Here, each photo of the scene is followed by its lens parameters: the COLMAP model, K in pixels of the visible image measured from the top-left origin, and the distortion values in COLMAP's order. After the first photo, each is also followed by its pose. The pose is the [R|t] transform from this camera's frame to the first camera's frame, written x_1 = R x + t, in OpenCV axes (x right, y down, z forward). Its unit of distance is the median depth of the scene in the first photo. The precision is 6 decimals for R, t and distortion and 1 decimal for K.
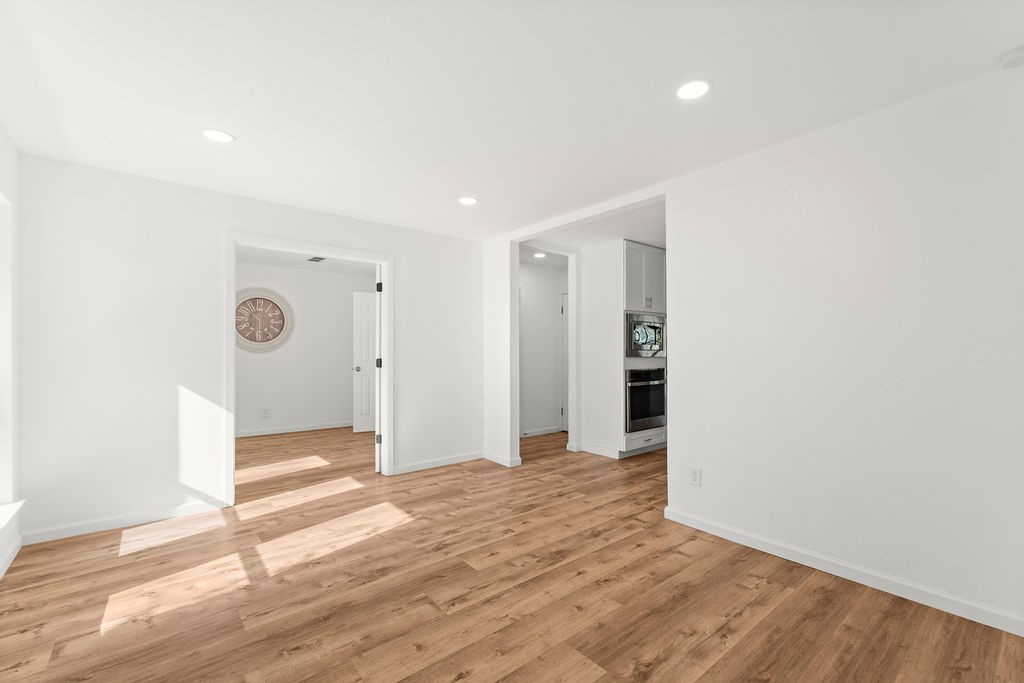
lens RADIAL K [[439.5, 0, 513.0], [0, 439.5, 342.4], [0, 0, 1]] dist [0.003847, 0.001492]
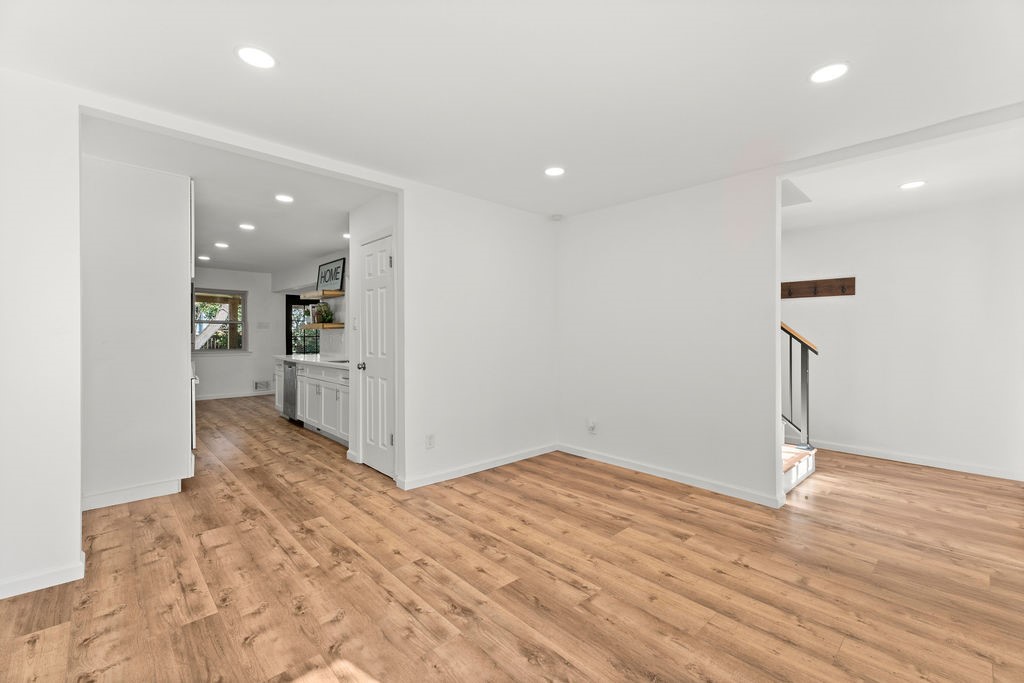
lens RADIAL K [[439.5, 0, 504.0], [0, 439.5, 336.7], [0, 0, 1]] dist [0.003847, 0.001492]
pose [[-0.061089, -0.004471, 0.998122, -0.955191], [-0.021990, 0.999753, 0.003133, 0.014287], [-0.997890, -0.021758, -0.061173, 1.059161]]
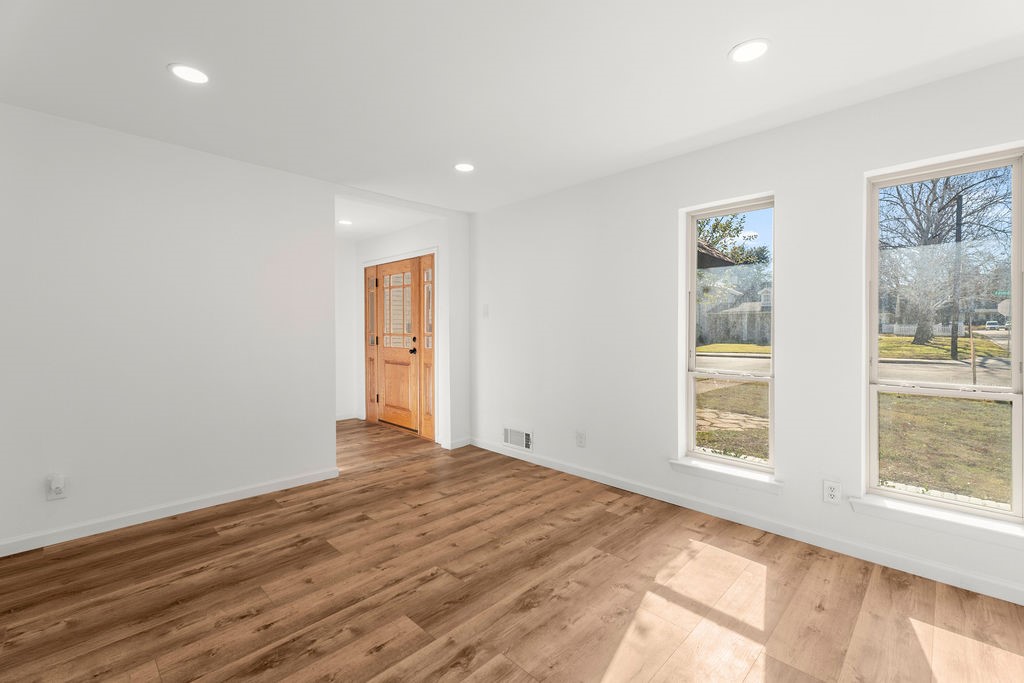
lens RADIAL K [[439.5, 0, 525.8], [0, 439.5, 329.2], [0, 0, 1]] dist [0.003847, 0.001492]
pose [[-0.991417, -0.000336, -0.130737, -0.184029], [0.002016, 0.999838, -0.017862, 0.024316], [0.130722, -0.017972, -0.991256, 1.747913]]
